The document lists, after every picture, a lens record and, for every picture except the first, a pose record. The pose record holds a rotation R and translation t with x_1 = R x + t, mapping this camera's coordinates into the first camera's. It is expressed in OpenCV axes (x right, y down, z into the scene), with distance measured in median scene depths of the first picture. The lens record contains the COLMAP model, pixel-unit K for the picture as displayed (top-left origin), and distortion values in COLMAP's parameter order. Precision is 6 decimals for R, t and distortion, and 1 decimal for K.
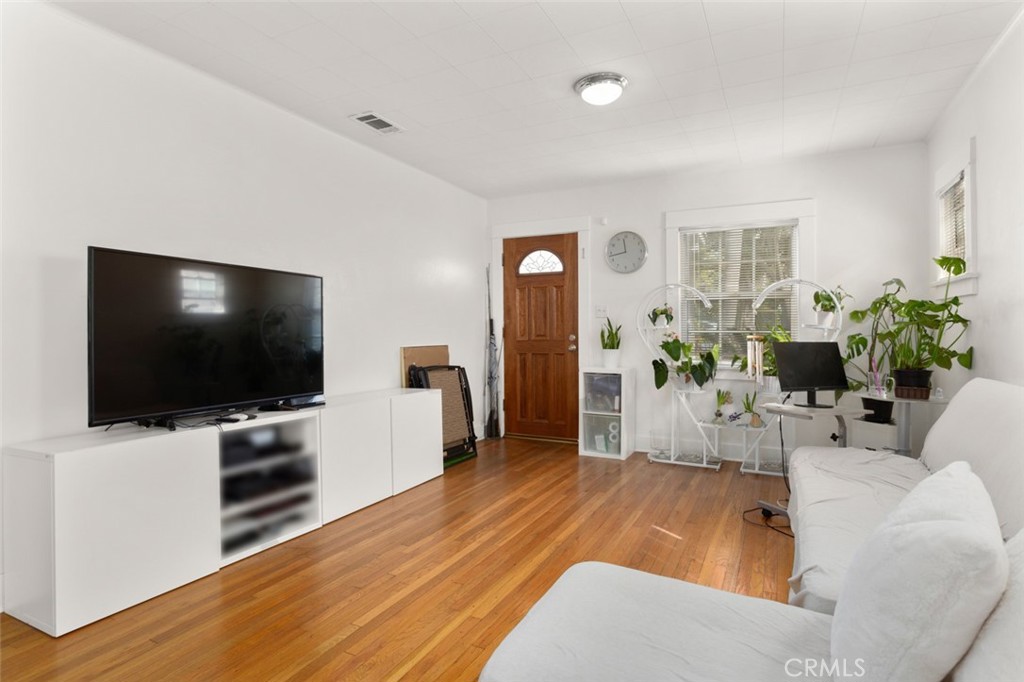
lens RADIAL K [[531.5, 0, 506.8], [0, 531.5, 314.6], [0, 0, 1]] dist [0.001269, -0.000023]
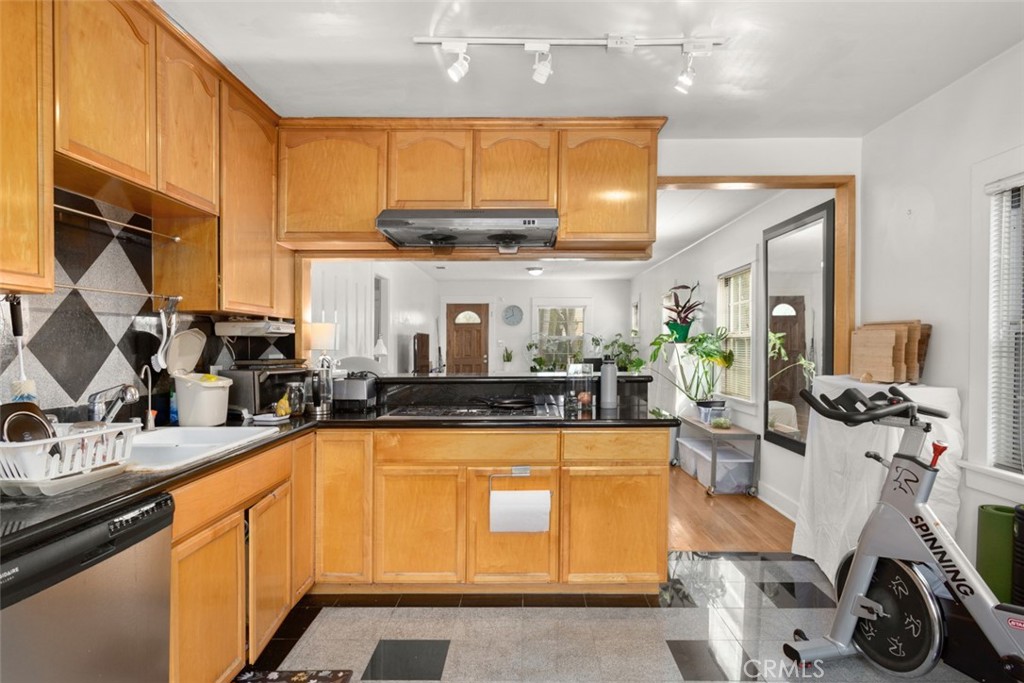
lens RADIAL K [[596.2, 0, 513.3], [0, 596.2, 344.5], [0, 0, 1]] dist [-0.001136, -0.000003]
pose [[0.895421, -0.001225, 0.445218, -0.829102], [-0.012362, 0.999542, 0.027614, -0.068756], [-0.445048, -0.030231, 0.894996, -1.111258]]
